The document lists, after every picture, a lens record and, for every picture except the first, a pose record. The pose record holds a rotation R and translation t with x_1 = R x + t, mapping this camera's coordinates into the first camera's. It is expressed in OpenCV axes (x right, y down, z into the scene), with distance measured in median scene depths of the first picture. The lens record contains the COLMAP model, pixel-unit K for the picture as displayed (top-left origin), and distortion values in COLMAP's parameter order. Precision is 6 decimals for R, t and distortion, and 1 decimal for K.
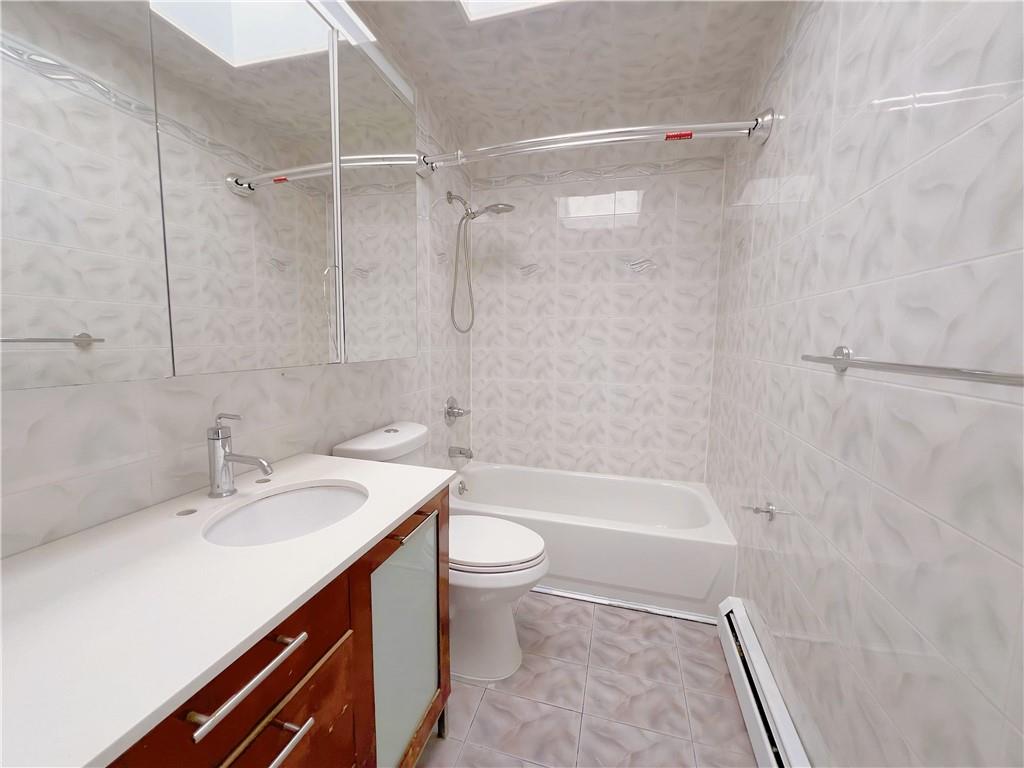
lens RADIAL K [[412.9, 0, 508.1], [0, 412.9, 382.8], [0, 0, 1]] dist [-0.001147, 0.001141]
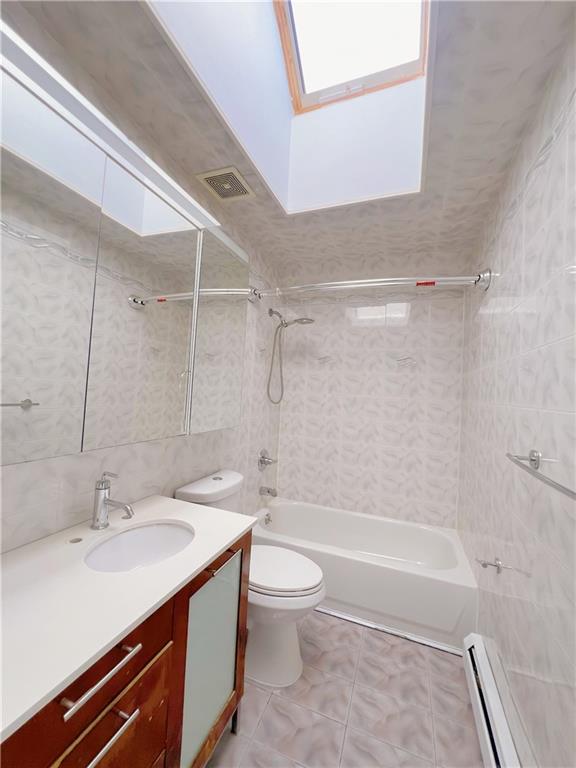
lens RADIAL K [[309.7, 0, 289.5], [0, 309.7, 381.6], [0, 0, 1]] dist [-0.001147, 0.001141]
pose [[0.995819, 0.039334, -0.082450, 0.036145], [-0.050657, 0.988843, -0.140083, -0.073616], [0.076020, 0.143674, 0.986701, -0.072960]]
